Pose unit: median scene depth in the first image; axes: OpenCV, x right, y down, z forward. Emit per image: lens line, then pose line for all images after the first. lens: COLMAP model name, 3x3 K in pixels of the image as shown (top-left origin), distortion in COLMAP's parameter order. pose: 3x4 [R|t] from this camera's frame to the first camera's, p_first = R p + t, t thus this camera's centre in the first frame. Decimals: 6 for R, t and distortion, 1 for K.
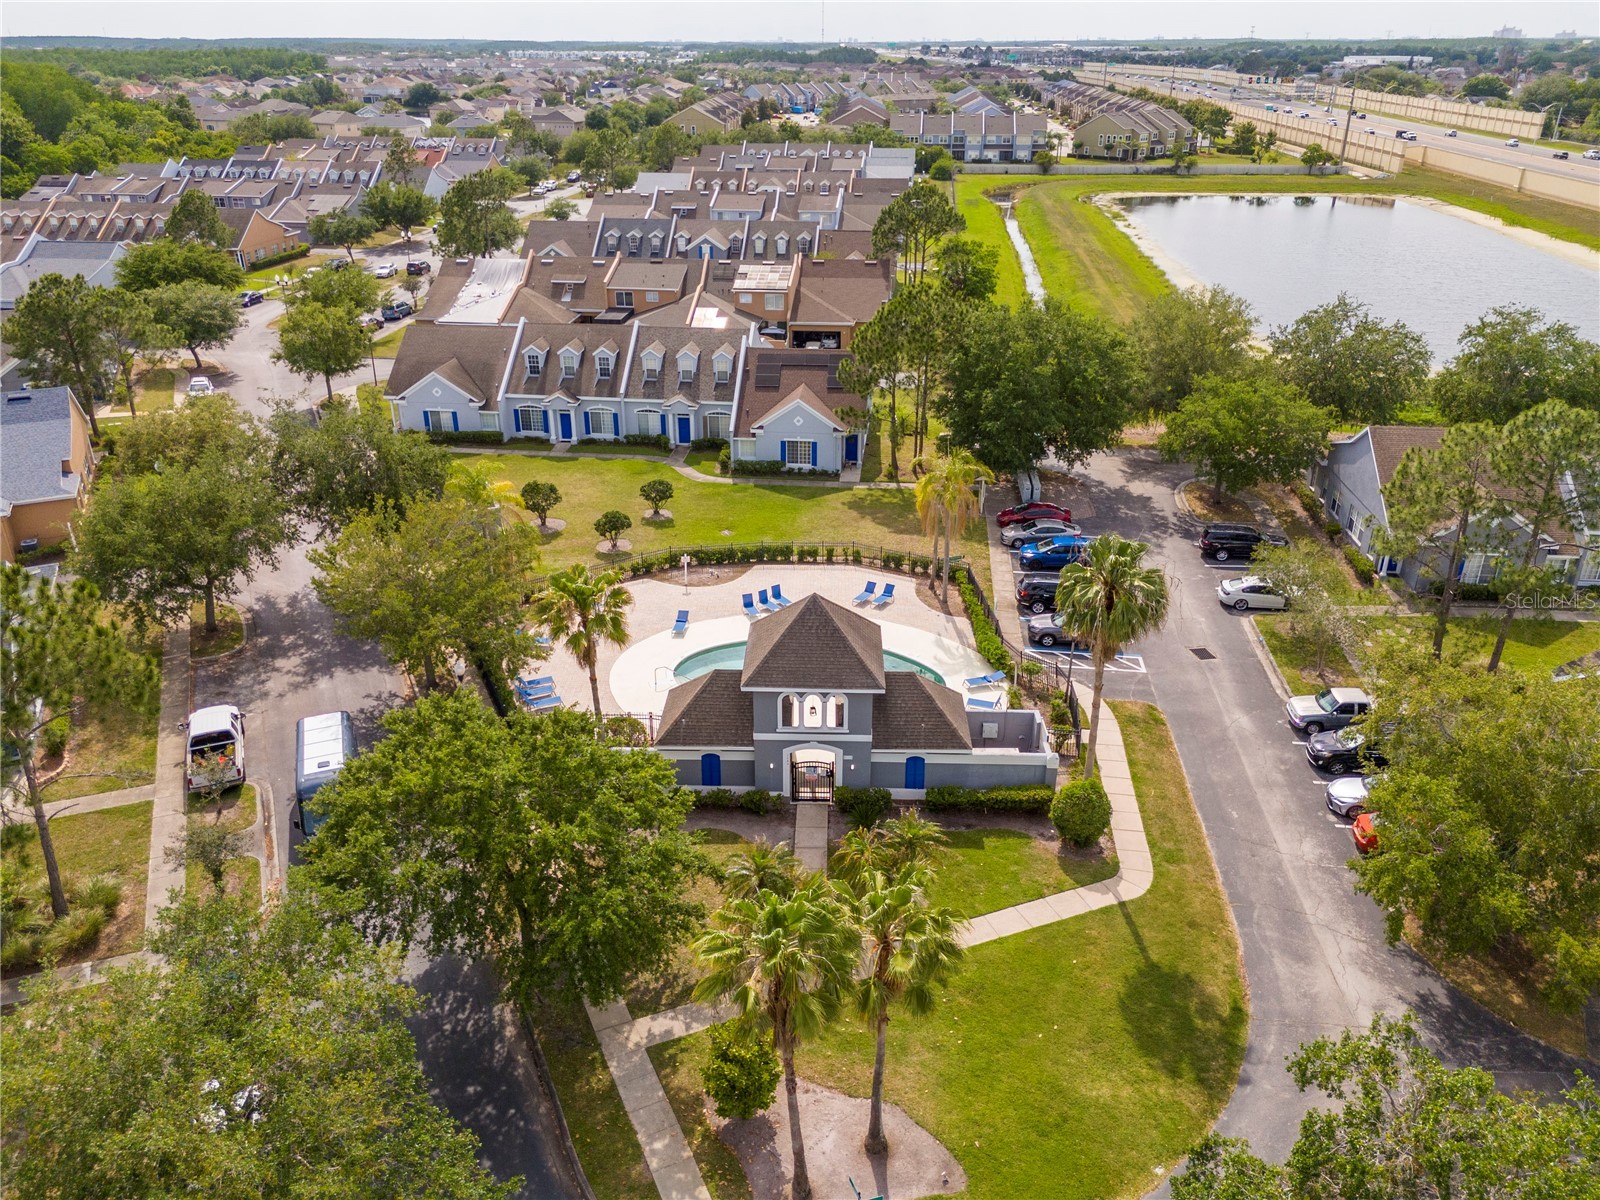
lens RADIAL K [[1142.3, 0, 800.0], [0, 1142.3, 600.0], [0, 0, 1]] dist [0.088790, -0.148908]
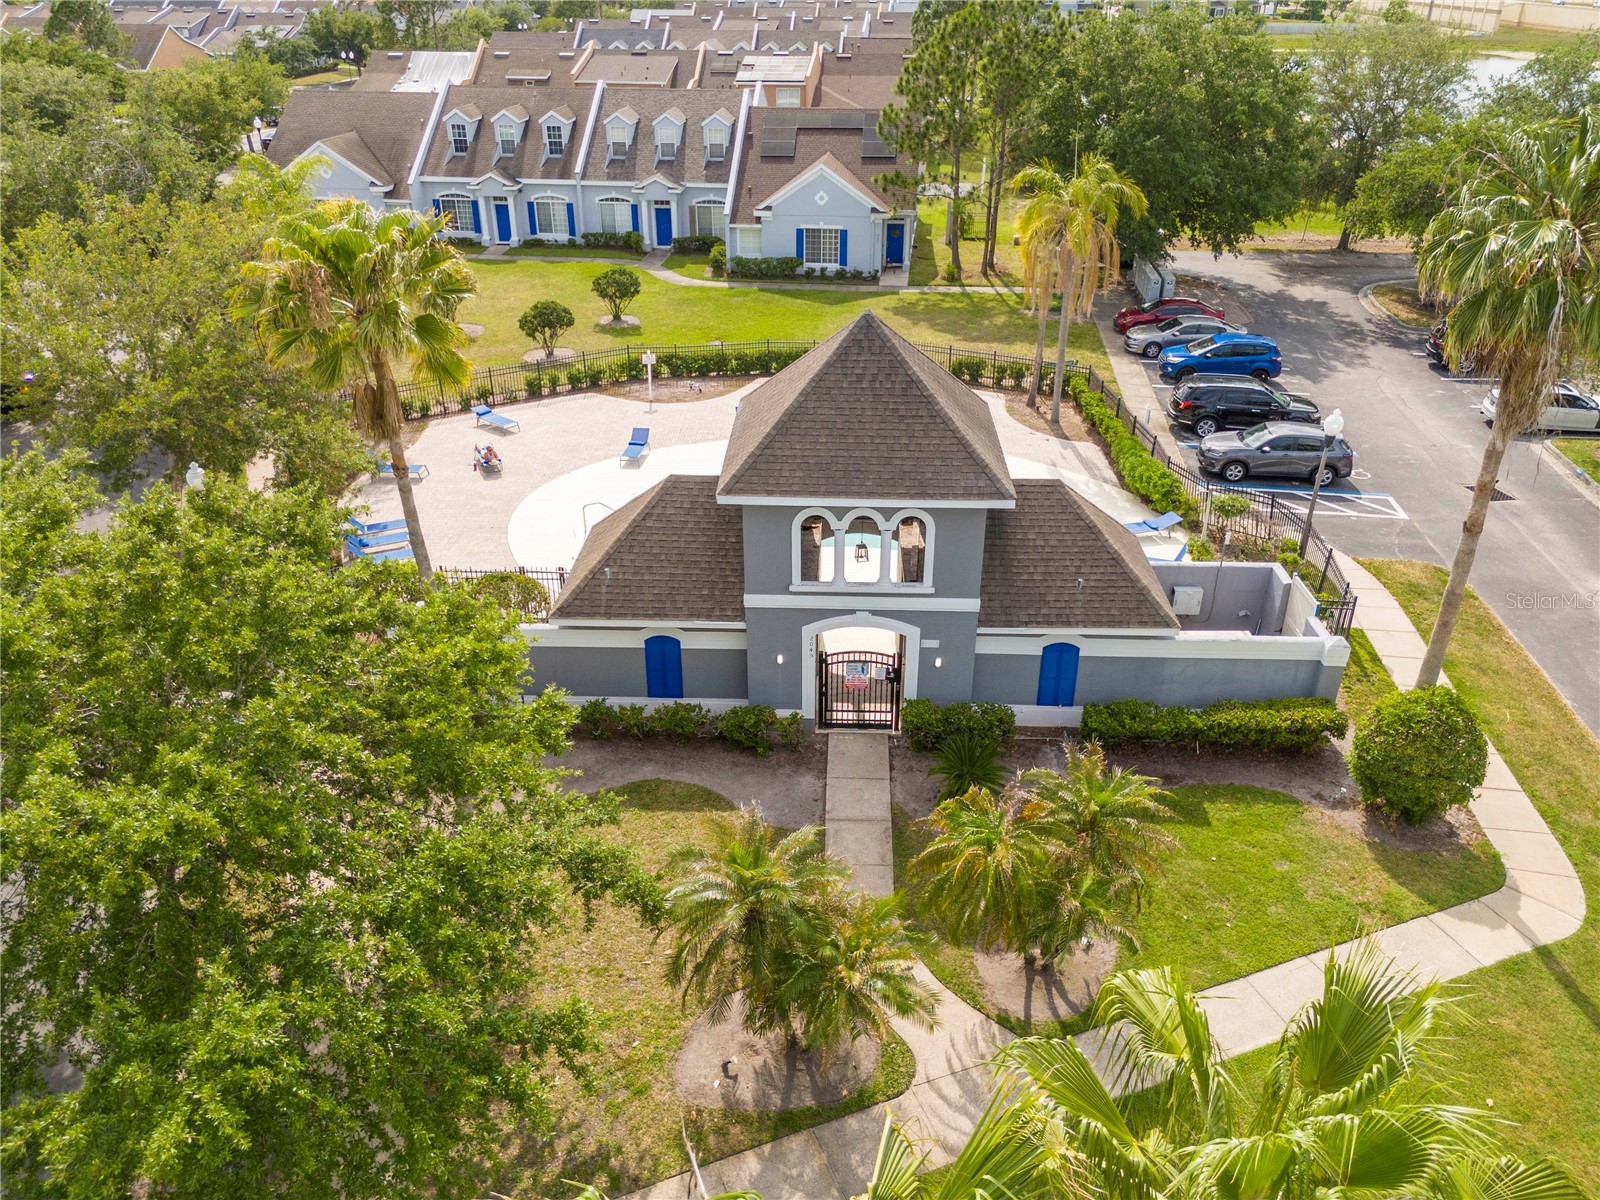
lens RADIAL K [[1142.3, 0, 800.0], [0, 1142.3, 600.0], [0, 0, 1]] dist [0.088790, -0.148908]
pose [[0.999930, 0.005132, -0.010621, -0.007027], [-0.004504, 0.998287, 0.058339, 0.059679], [0.010902, -0.058287, 0.998240, 0.331163]]
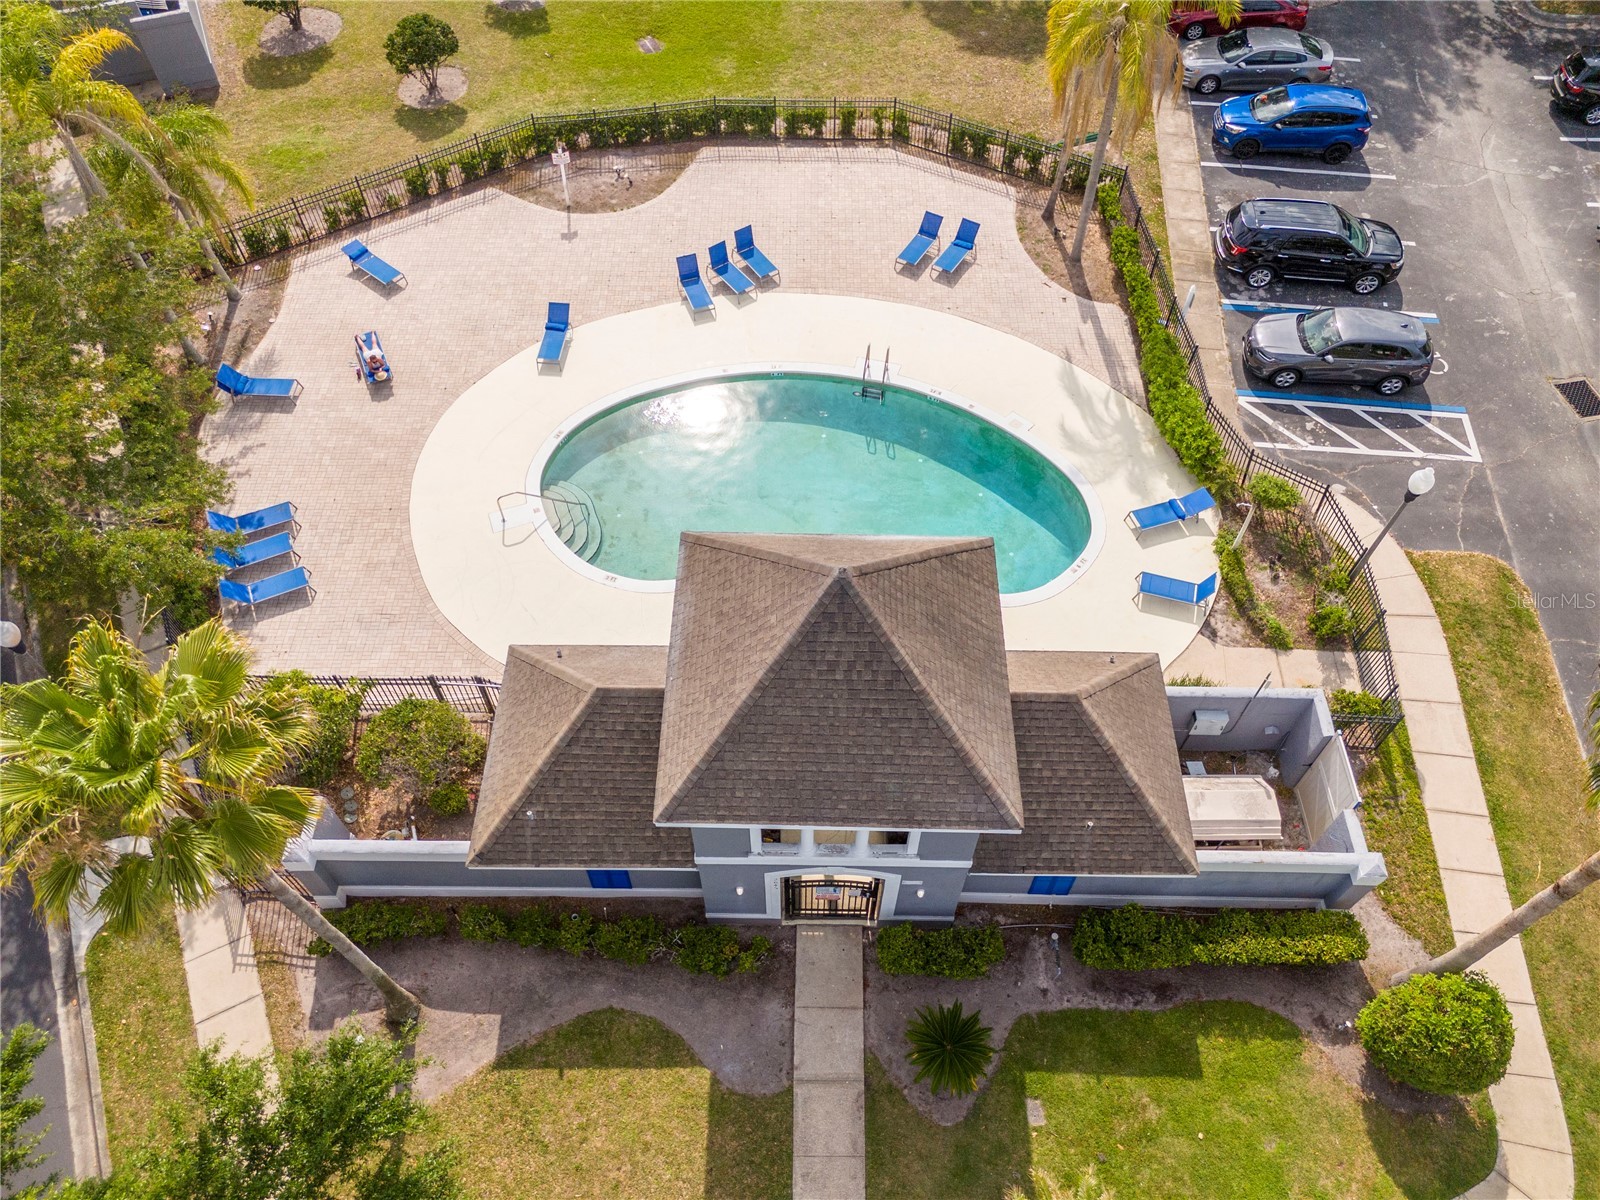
lens RADIAL K [[1160.6, 0, 800.4], [0, 1160.6, 552.3], [0, 0, 1]] dist [0.049765, -0.044394]
pose [[0.999870, -0.008913, 0.013408, -0.004025], [0.001215, 0.872188, 0.489169, -0.129597], [-0.016054, -0.489090, 0.872086, 0.449849]]
